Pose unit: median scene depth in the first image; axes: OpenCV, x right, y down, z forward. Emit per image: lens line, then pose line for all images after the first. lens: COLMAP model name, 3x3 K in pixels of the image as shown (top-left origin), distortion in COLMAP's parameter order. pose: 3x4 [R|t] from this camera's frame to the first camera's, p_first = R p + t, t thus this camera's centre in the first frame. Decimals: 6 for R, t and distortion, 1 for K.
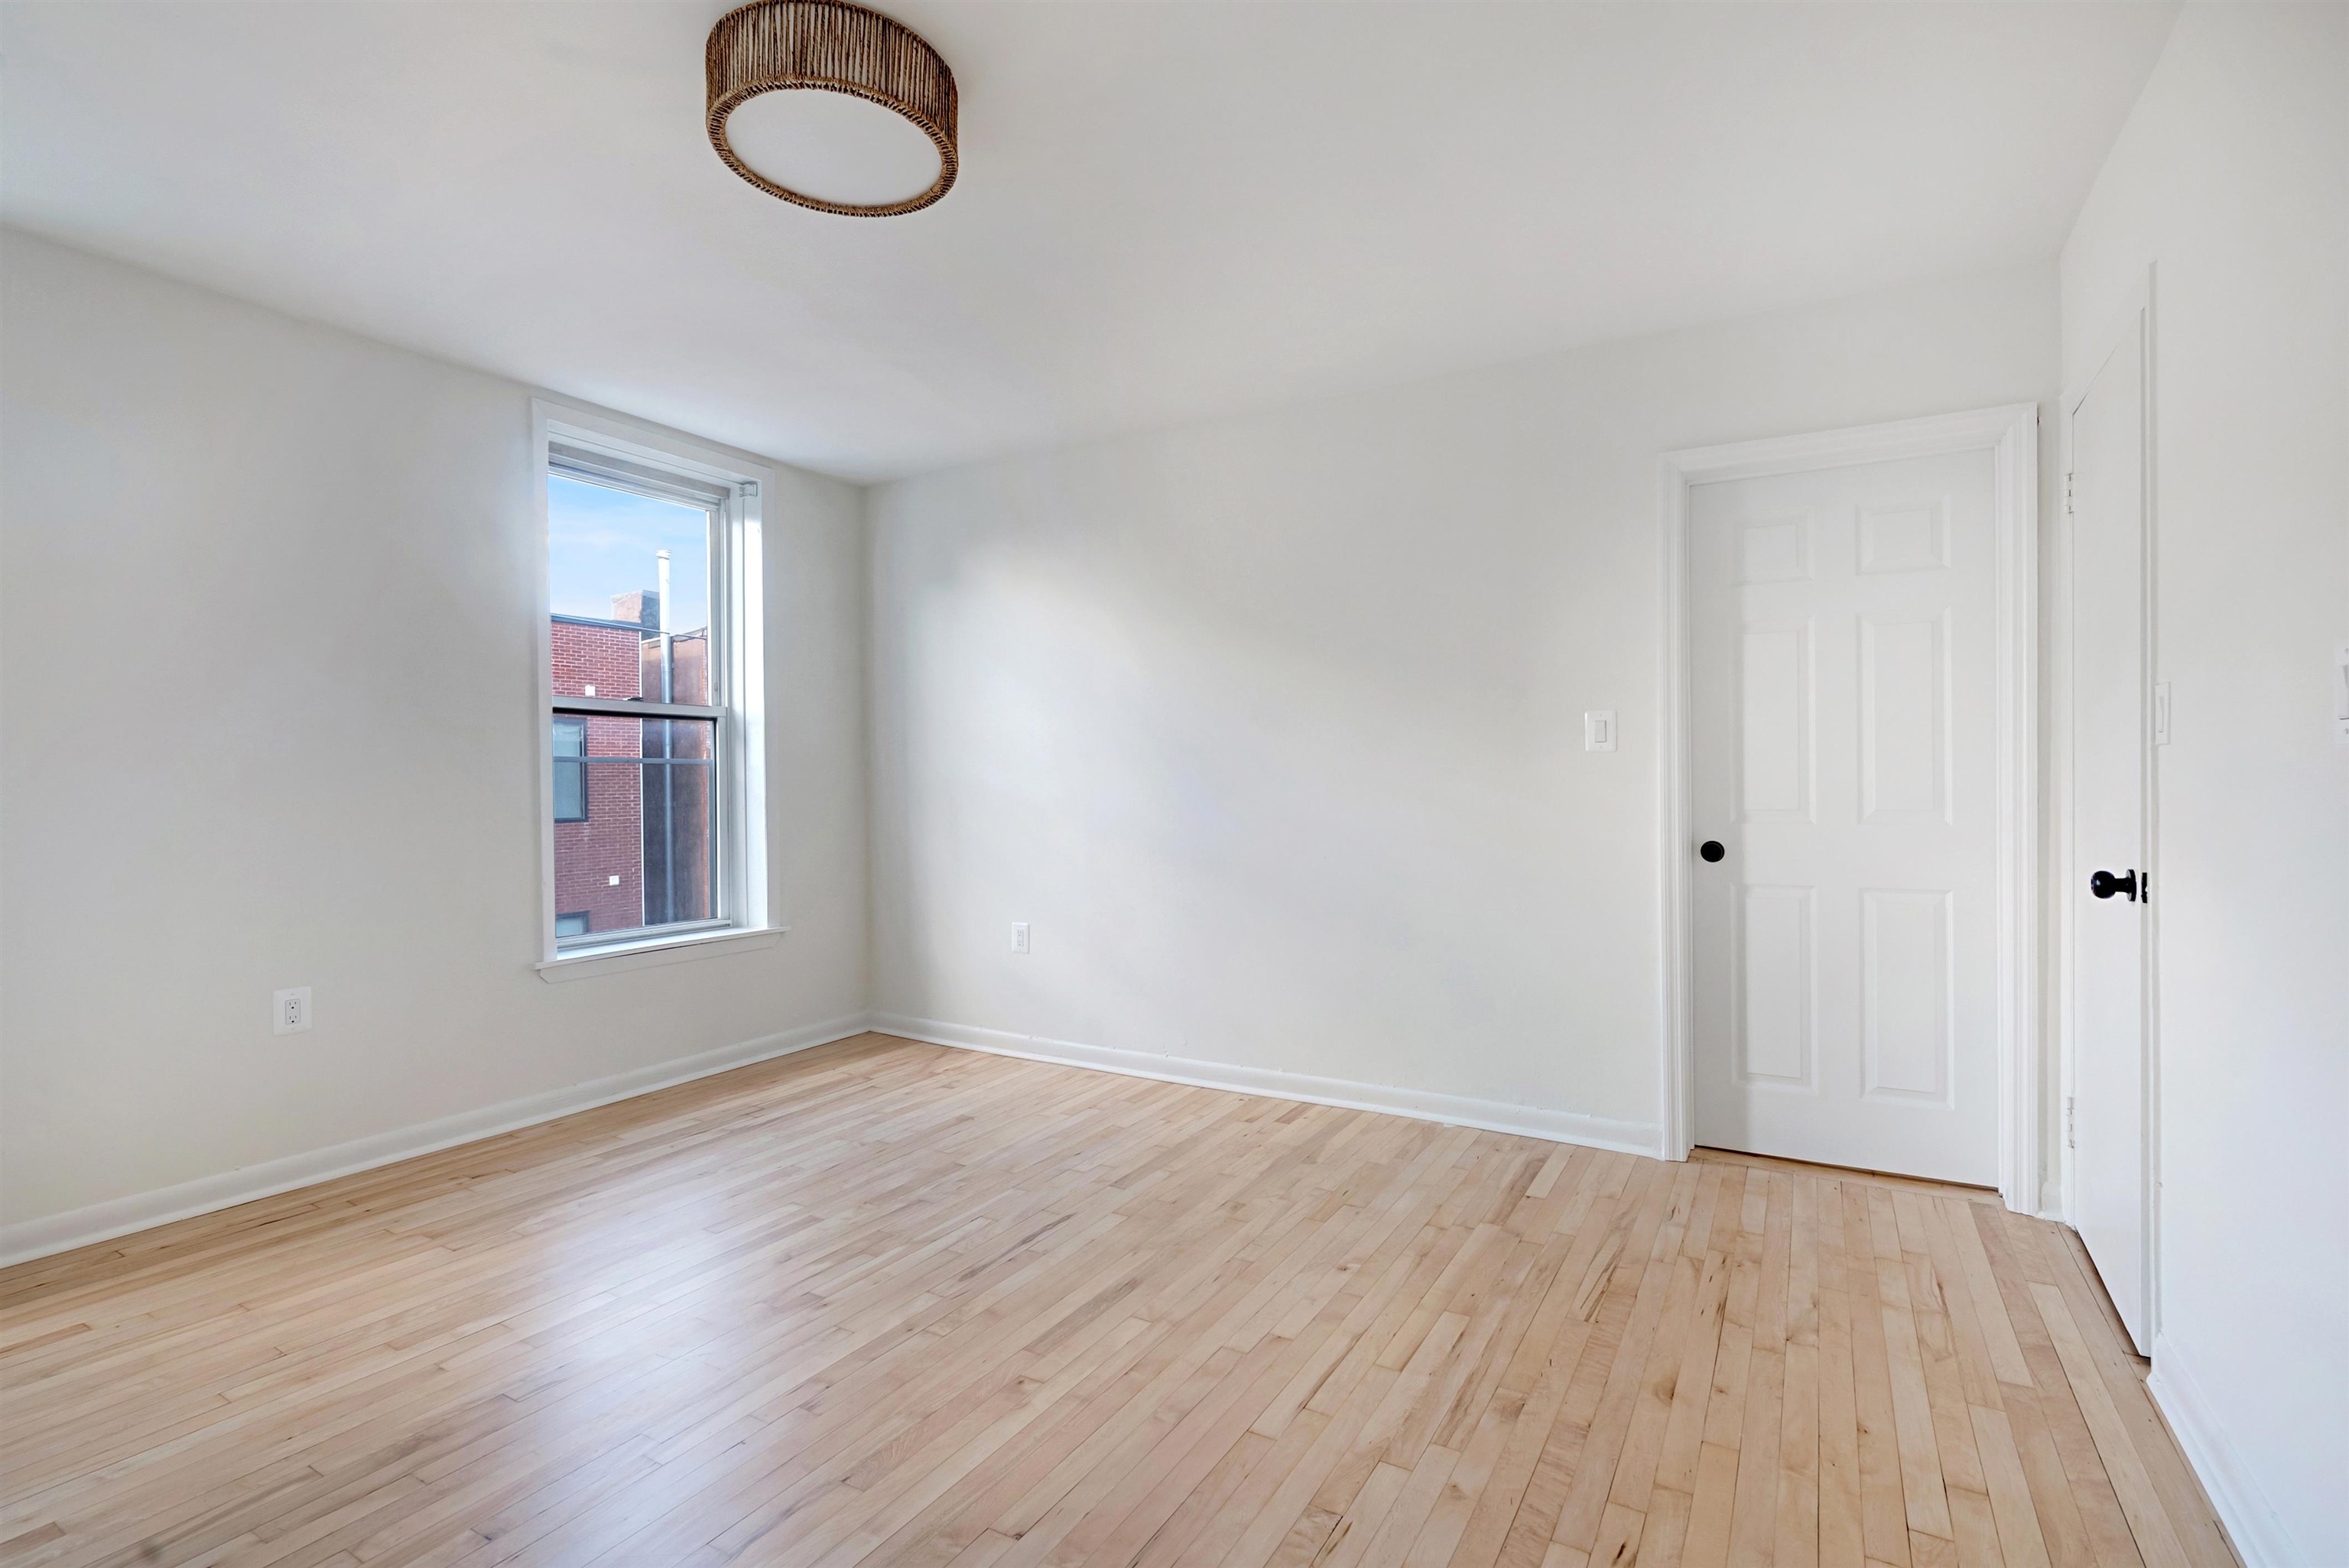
lens RADIAL K [[1144.9, 0, 1035.7], [0, 1144.9, 786.9], [0, 0, 1]] dist [-0.014556, 0.017743]
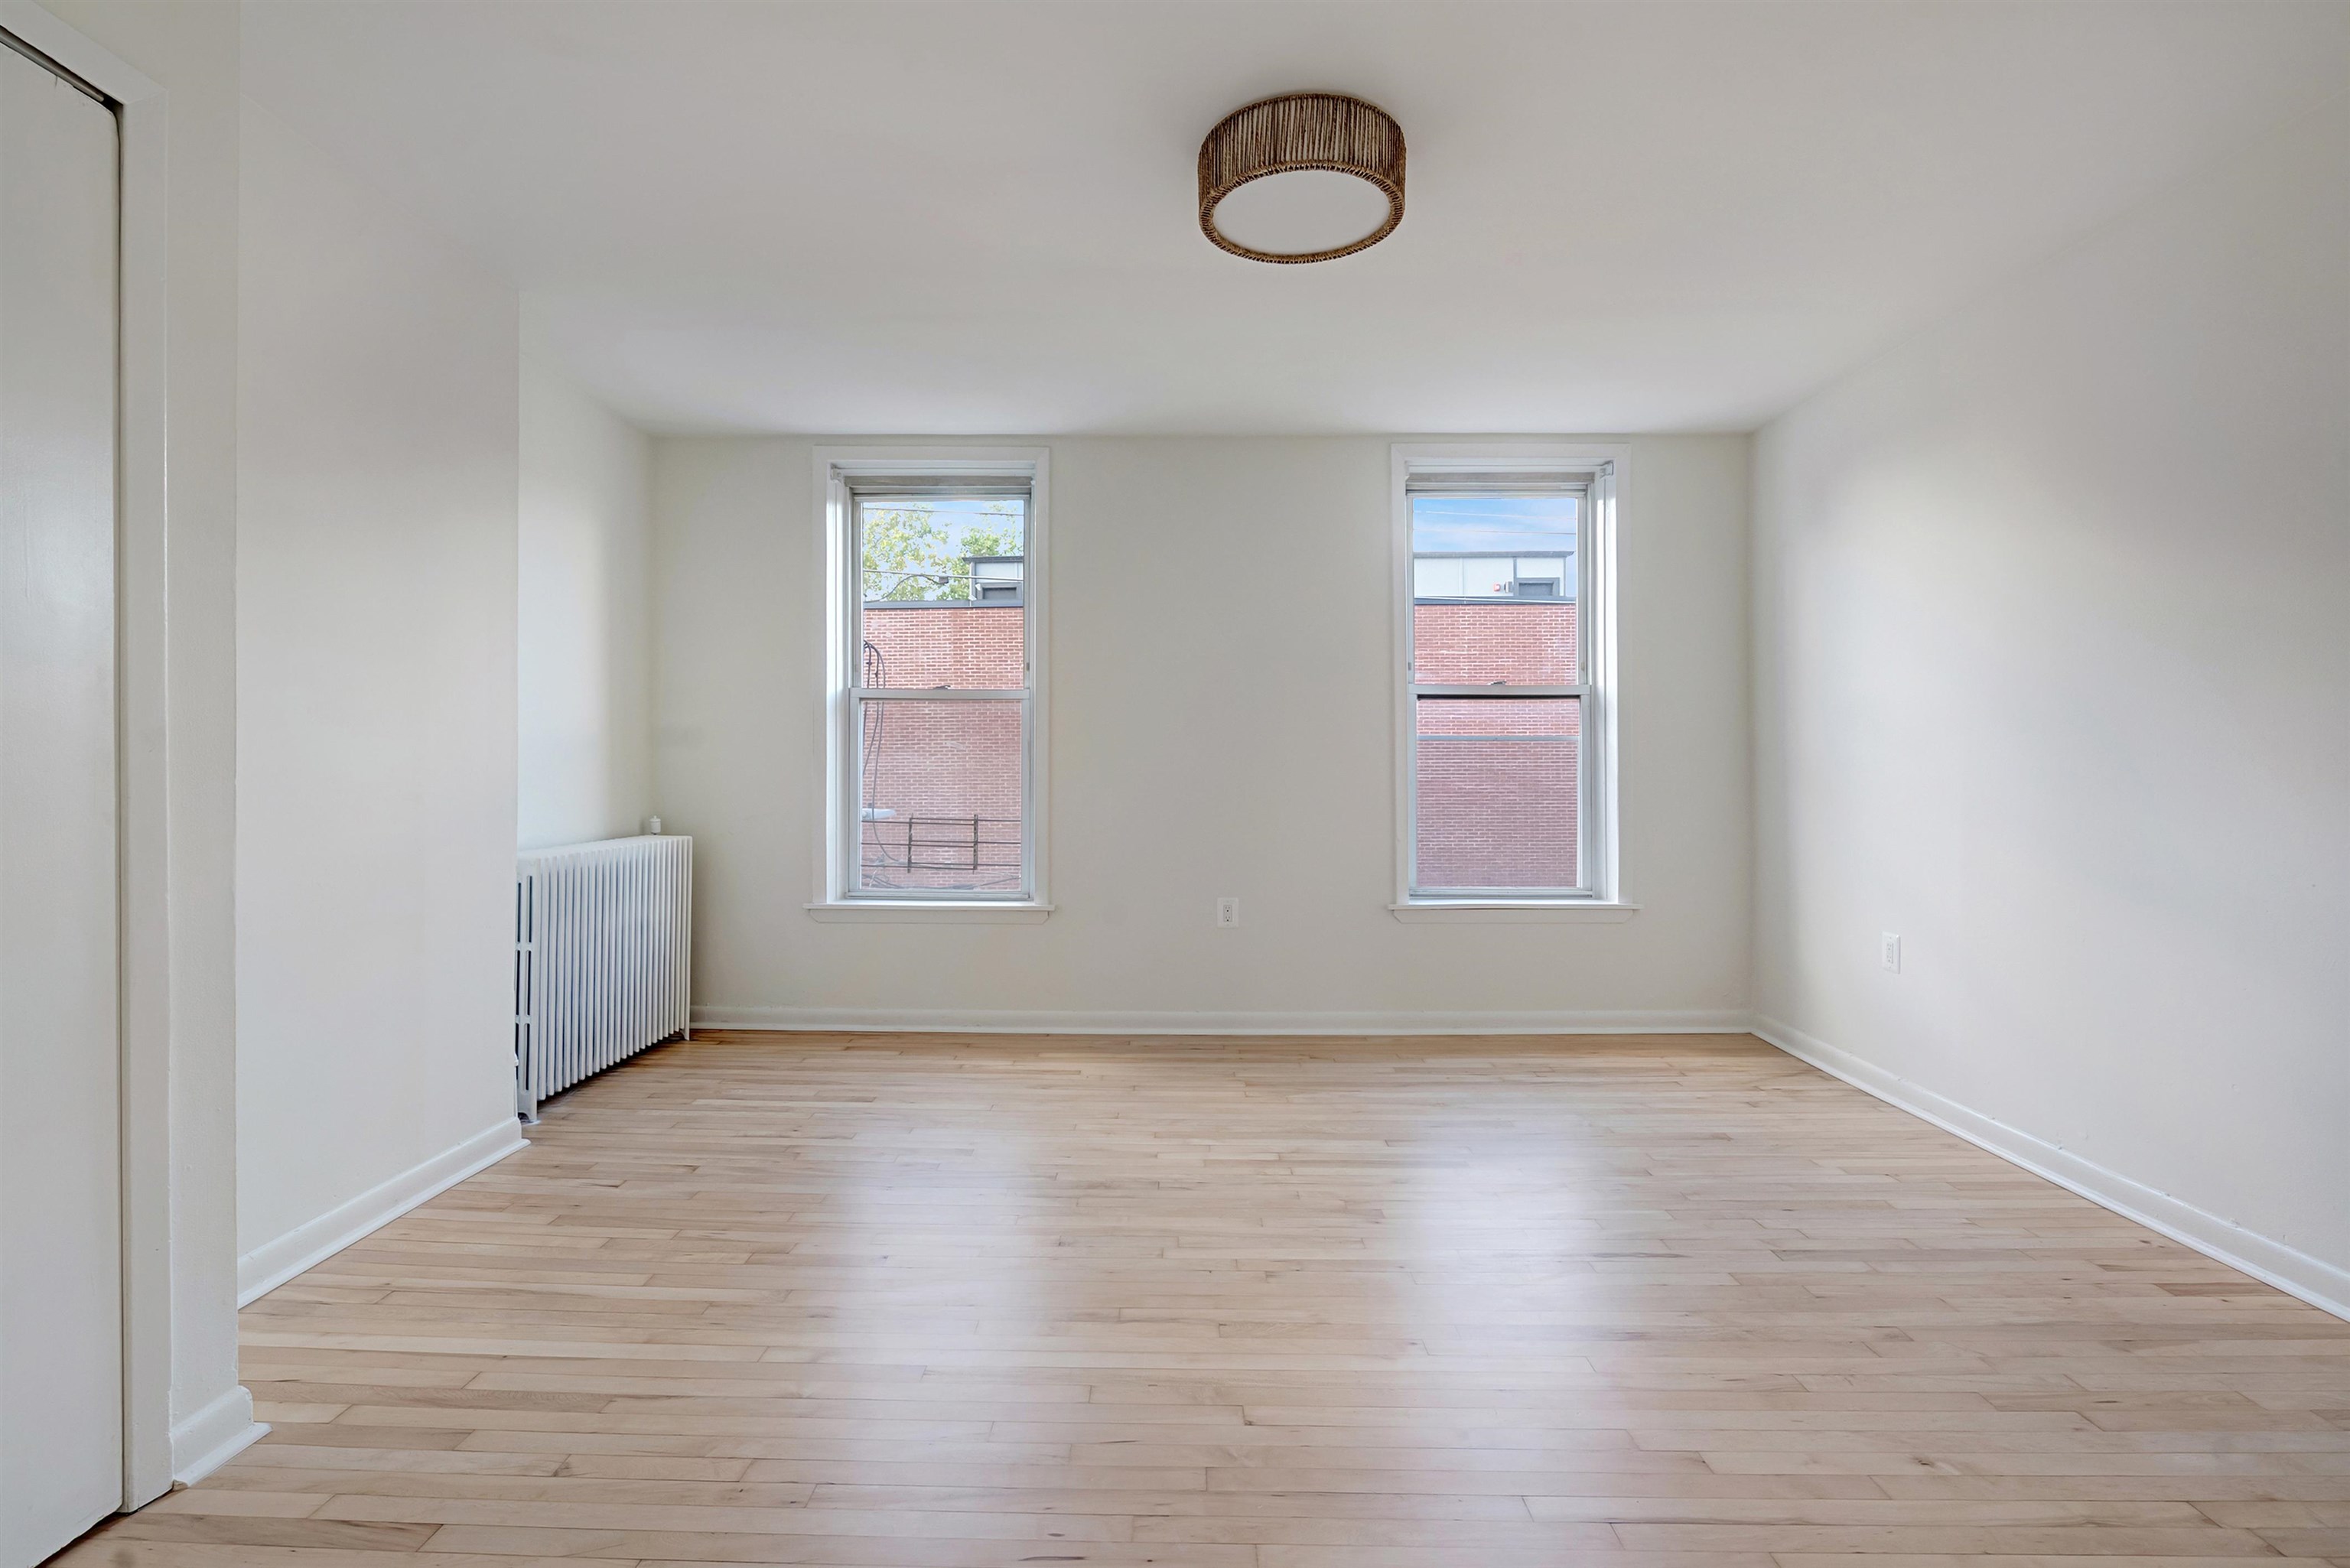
lens RADIAL K [[1066.8, 0, 1129.3], [0, 1066.8, 769.2], [0, 0, 1]] dist [-0.006822, 0.004905]
pose [[0.498340, 0.012351, -0.866894, 0.449159], [-0.007681, 0.999922, 0.009831, -0.000007], [0.866948, 0.001759, 0.498396, 0.201232]]
